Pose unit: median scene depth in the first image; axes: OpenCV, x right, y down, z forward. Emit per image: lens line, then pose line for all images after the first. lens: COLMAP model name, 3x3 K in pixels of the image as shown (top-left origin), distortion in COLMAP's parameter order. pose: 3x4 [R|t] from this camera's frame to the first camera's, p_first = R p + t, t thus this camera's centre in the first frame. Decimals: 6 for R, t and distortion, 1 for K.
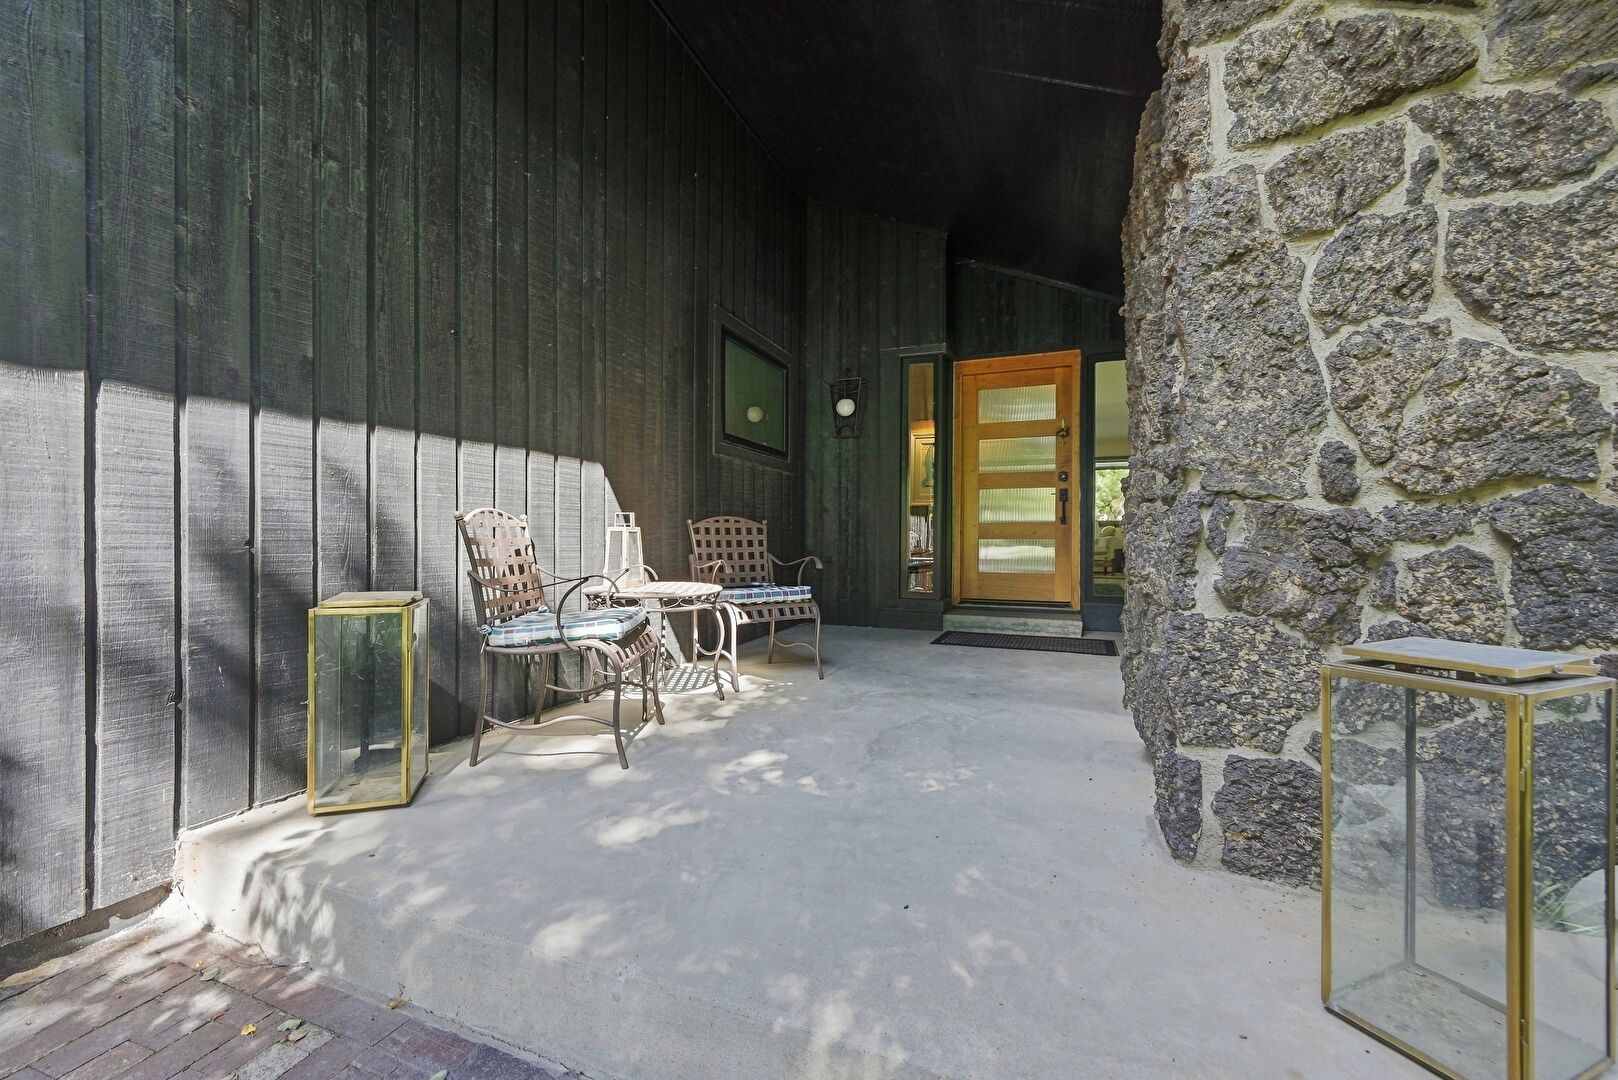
lens RADIAL K [[673.5, 0, 802.2], [0, 673.5, 541.6], [0, 0, 1]] dist [0.002769, 0.000444]
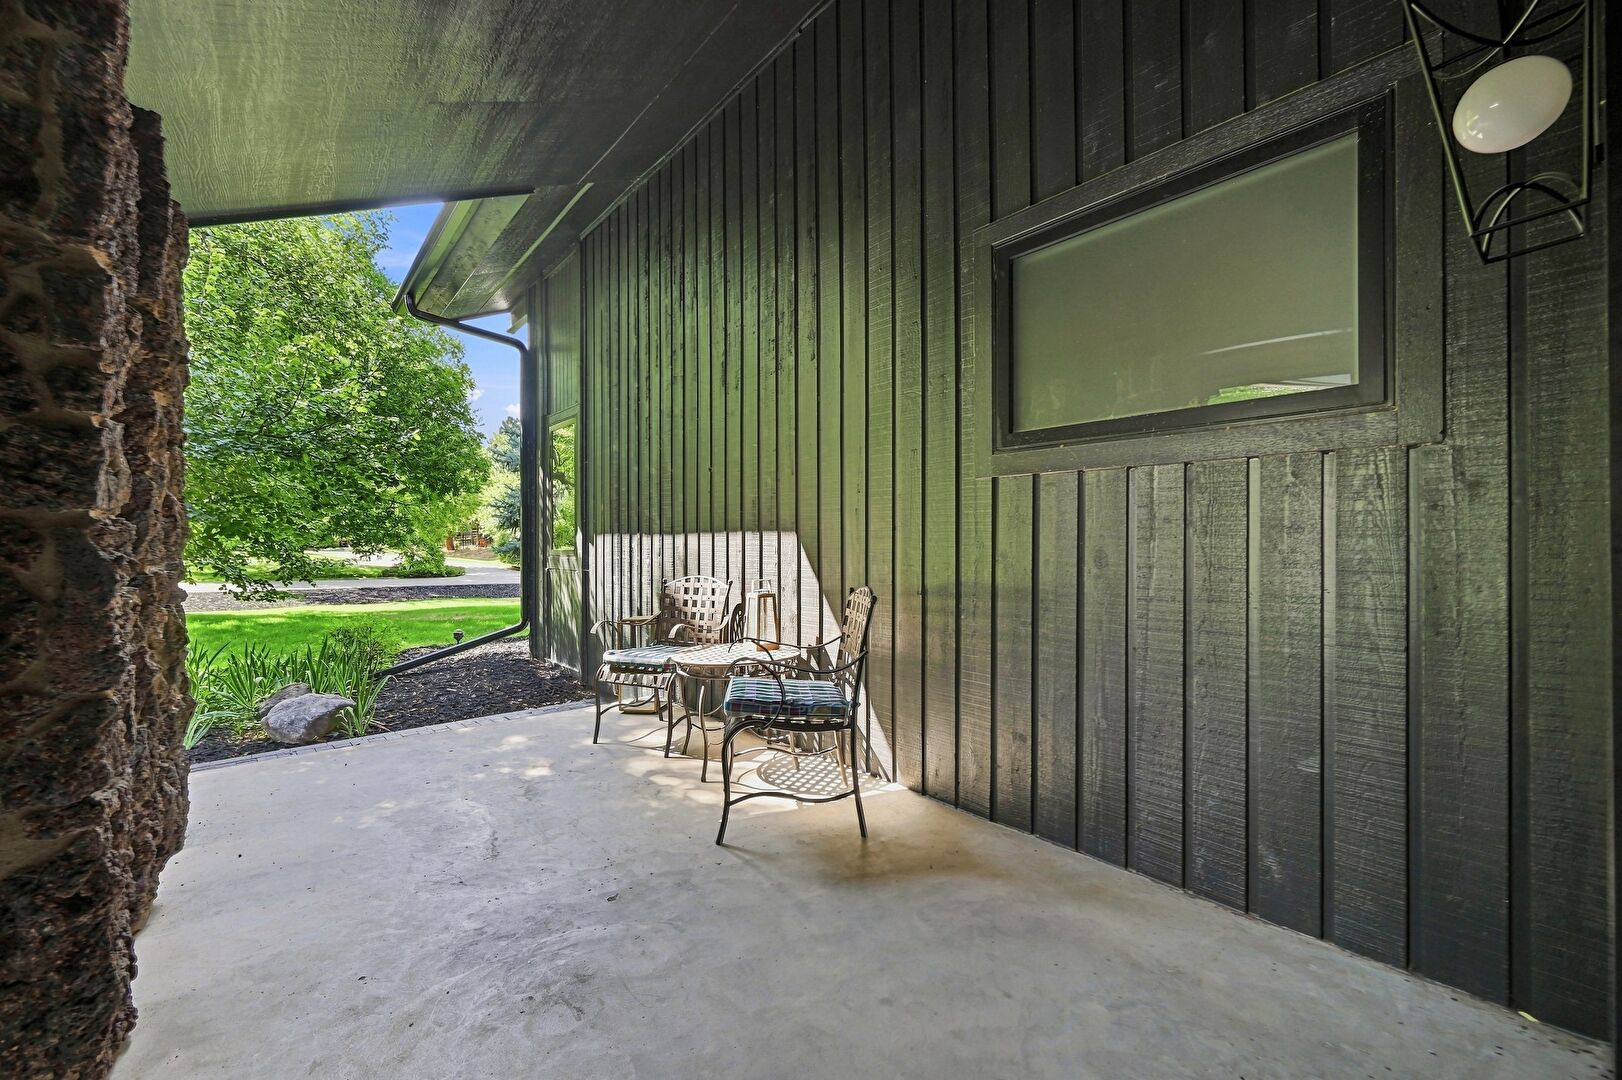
lens RADIAL K [[677.6, 0, 819.1], [0, 677.6, 521.6], [0, 0, 1]] dist [0.001299, -0.000105]
pose [[-0.467328, -0.002796, -0.884079, 1.001518], [0.000871, 0.999993, -0.003624, -0.205294], [0.884083, -0.002464, -0.467323, 2.420638]]
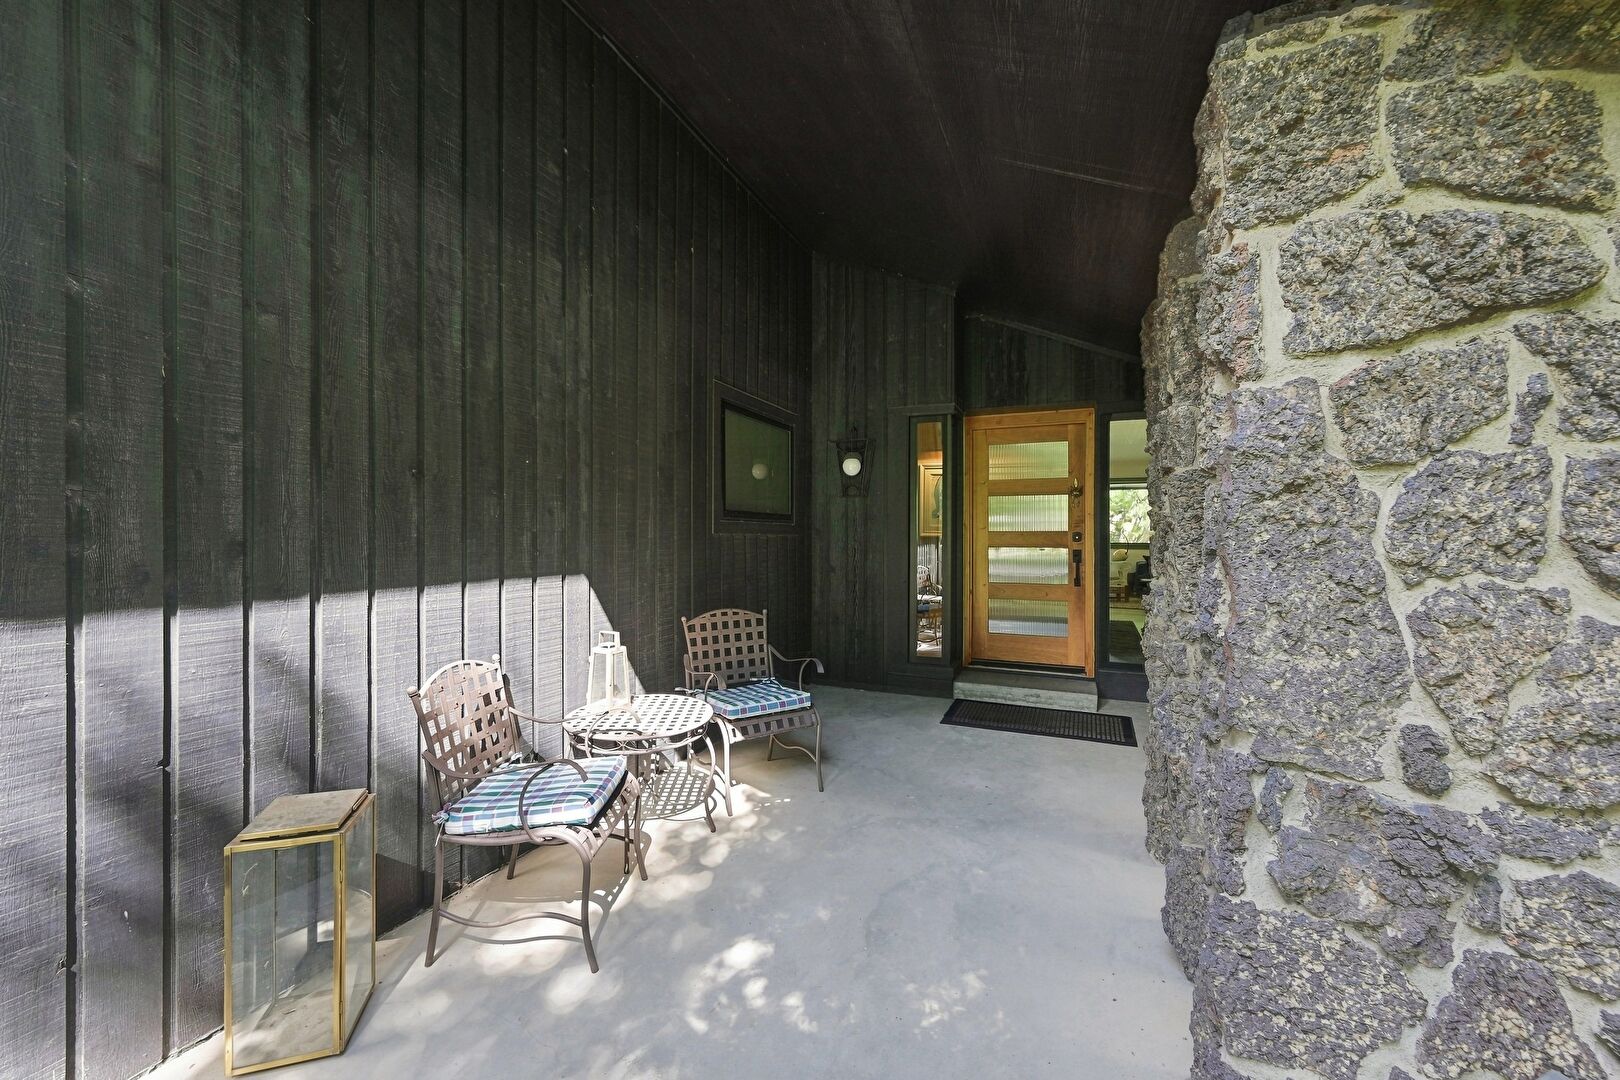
lens RADIAL K [[654.6, 0, 807.6], [0, 654.6, 533.2], [0, 0, 1]] dist [0.000125, 0.001157]
pose [[0.999864, -0.002967, -0.016252, 0.043411], [0.002946, 0.999995, -0.001276, -0.283374], [0.016255, 0.001228, 0.999867, 0.142251]]
